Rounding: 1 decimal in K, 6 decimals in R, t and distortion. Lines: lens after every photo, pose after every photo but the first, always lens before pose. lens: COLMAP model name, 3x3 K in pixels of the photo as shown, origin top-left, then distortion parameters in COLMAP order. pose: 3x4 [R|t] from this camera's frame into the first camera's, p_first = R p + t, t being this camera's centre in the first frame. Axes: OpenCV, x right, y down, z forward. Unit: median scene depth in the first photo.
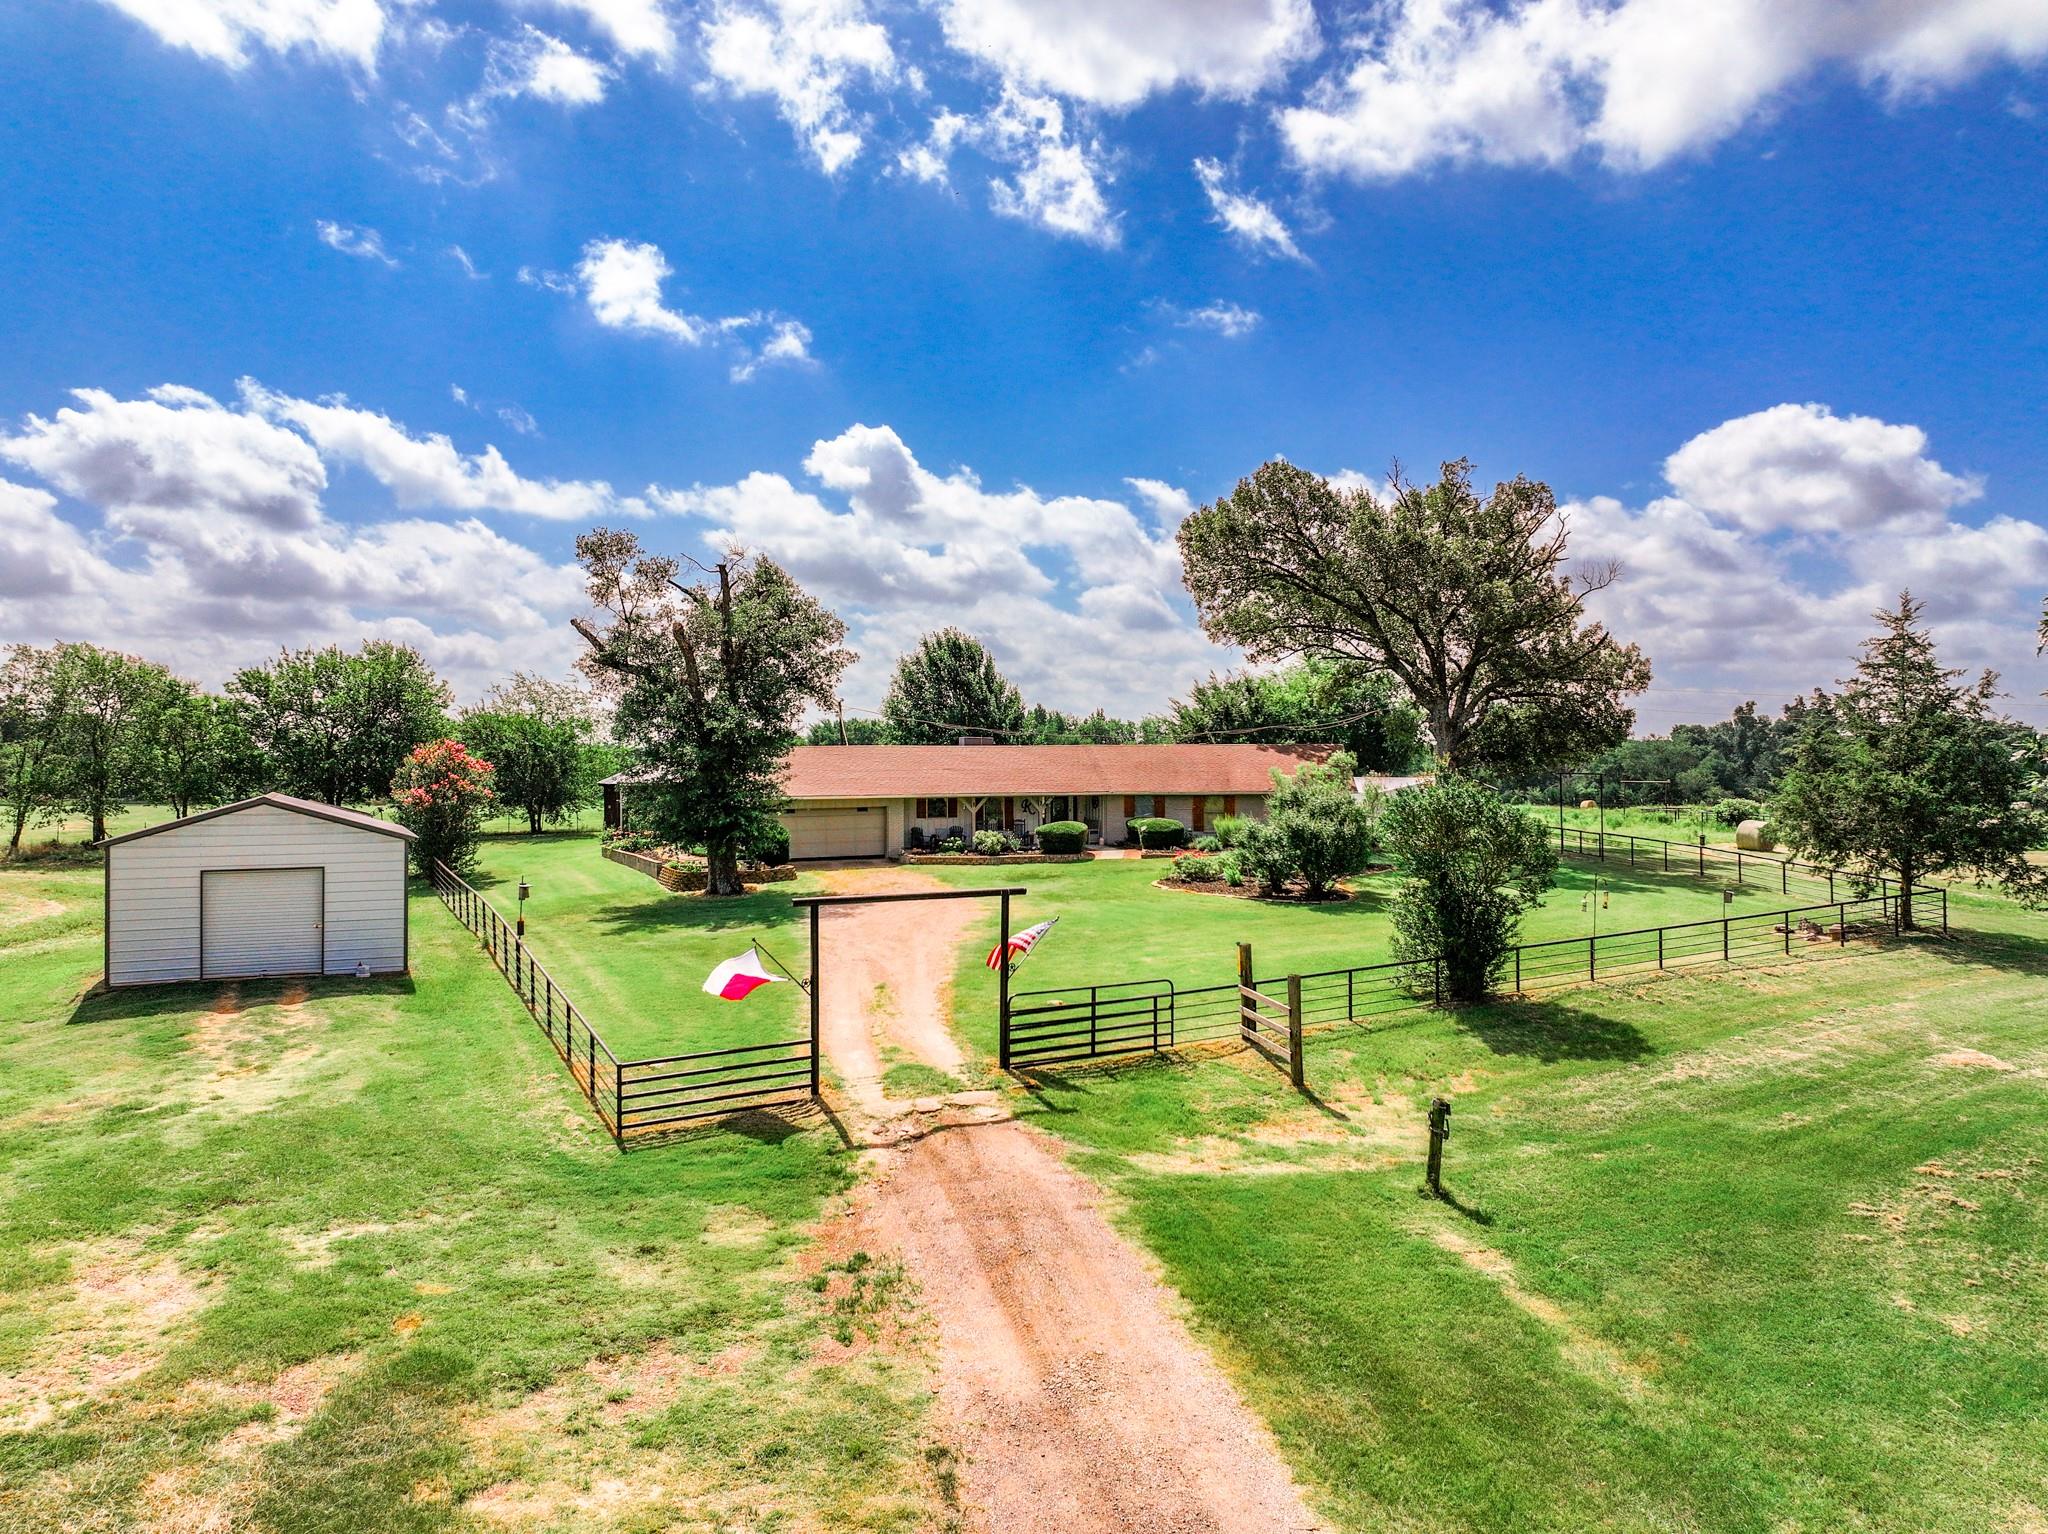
lens RADIAL K [[1447.1, 0, 1053.4], [0, 1447.1, 766.4], [0, 0, 1]] dist [0.030358, 0.000358]
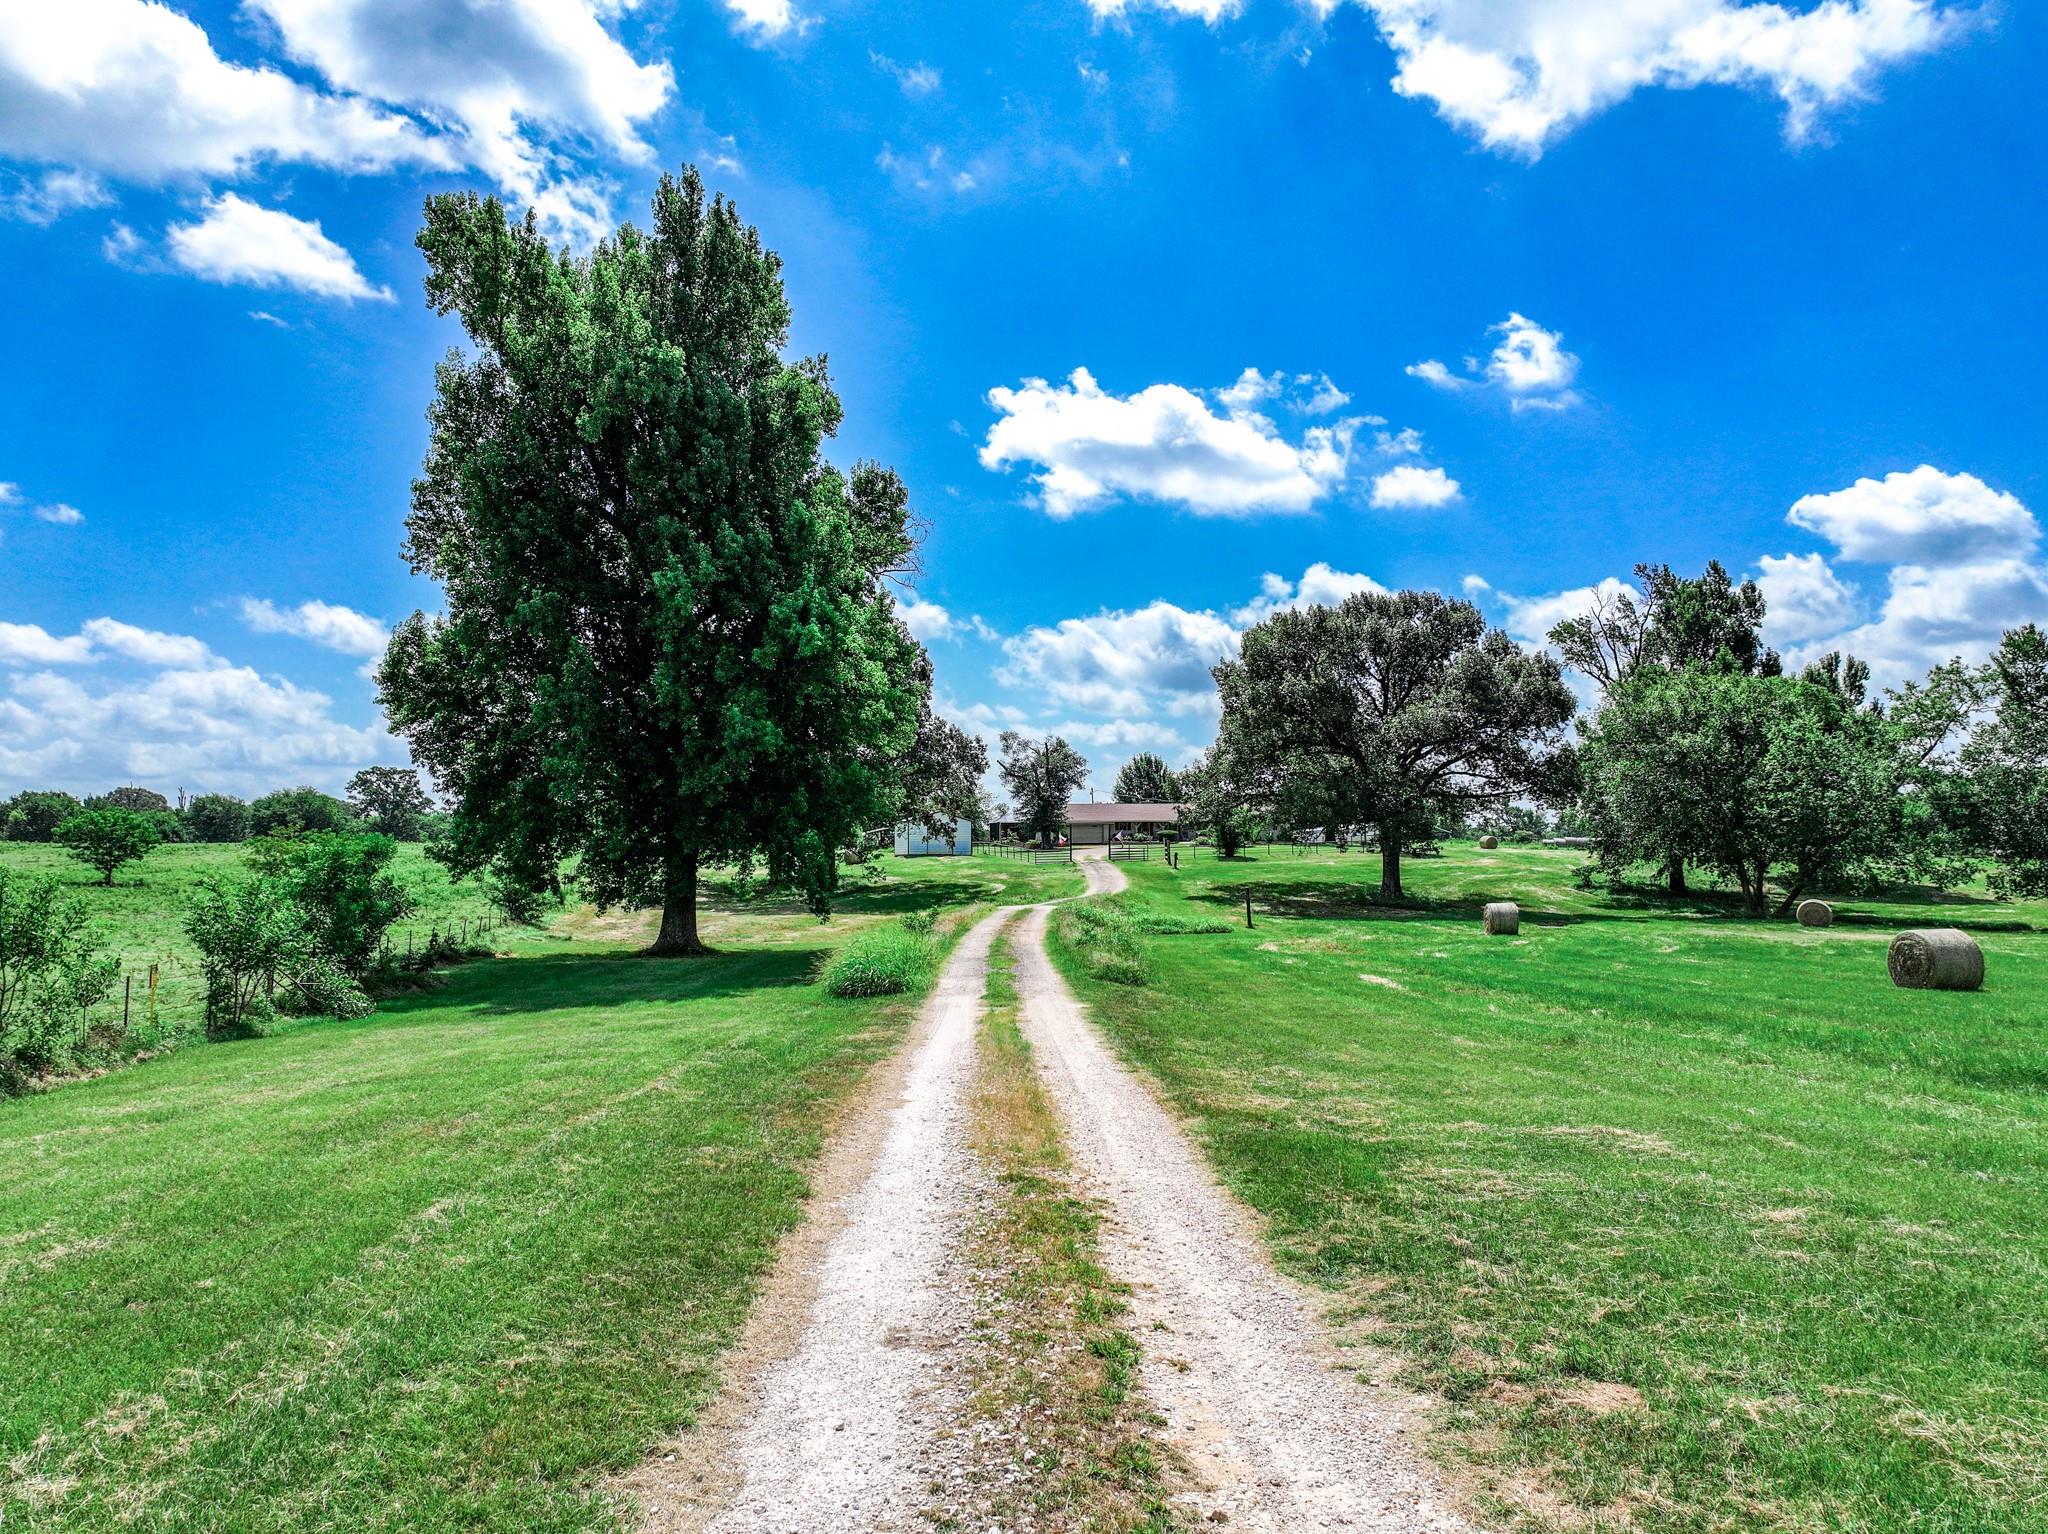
lens RADIAL K [[1447.1, 0, 1053.4], [0, 1447.1, 766.4], [0, 0, 1]] dist [0.030358, 0.000358]
pose [[0.978333, -0.014456, -0.206534, 0.393970], [0.002219, 0.998234, -0.059357, 0.087763], [0.207027, 0.057612, 0.976637, -1.866370]]
